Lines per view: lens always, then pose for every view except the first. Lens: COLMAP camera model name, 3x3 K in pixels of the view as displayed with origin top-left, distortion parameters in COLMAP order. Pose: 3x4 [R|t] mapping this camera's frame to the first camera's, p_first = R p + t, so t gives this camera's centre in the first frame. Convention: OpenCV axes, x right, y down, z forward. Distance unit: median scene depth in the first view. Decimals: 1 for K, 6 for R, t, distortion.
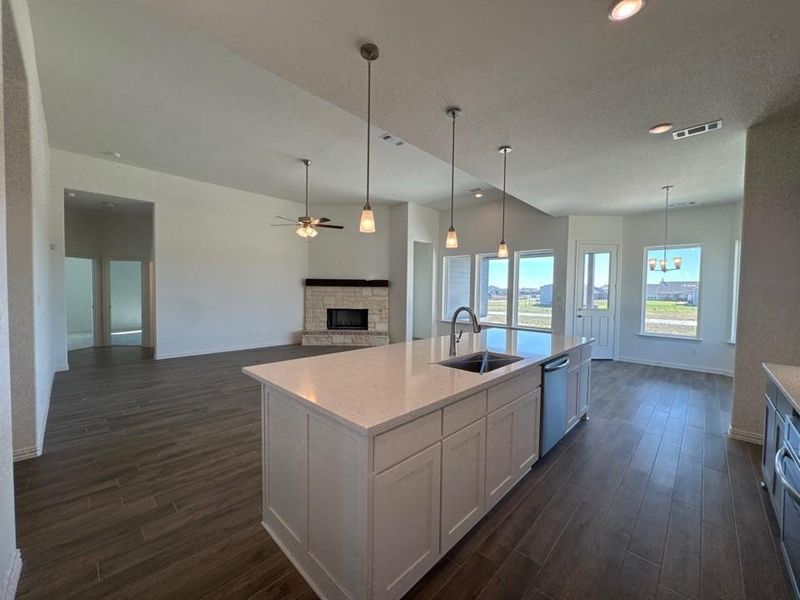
lens RADIAL K [[318.8, 0, 402.0], [0, 318.8, 300.2], [0, 0, 1]] dist [-0.002410, -0.000259]
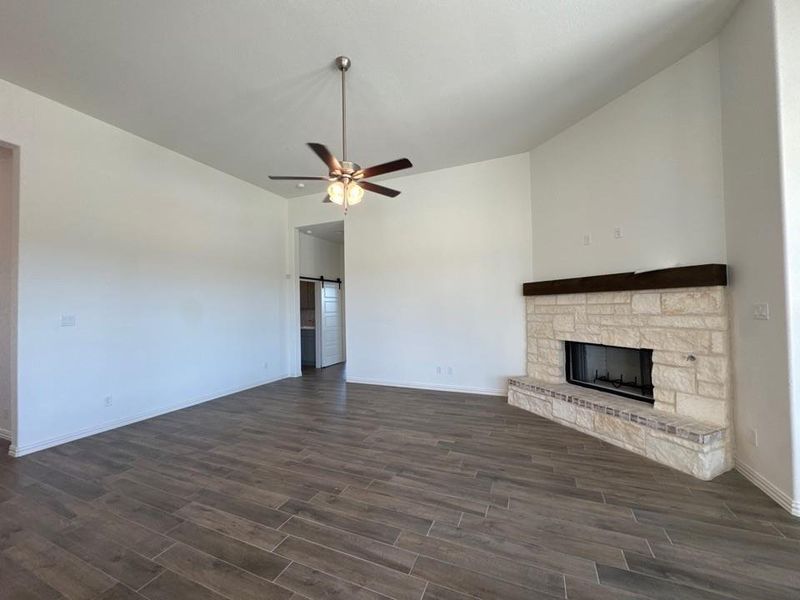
lens RADIAL K [[318.8, 0, 399.9], [0, 318.8, 303.2], [0, 0, 1]] dist [-0.002410, -0.000259]
pose [[0.354177, -0.032693, -0.934607, 0.137109], [-0.008052, 0.999245, -0.038005, -0.010034], [0.935144, 0.020986, 0.353646, 0.596199]]
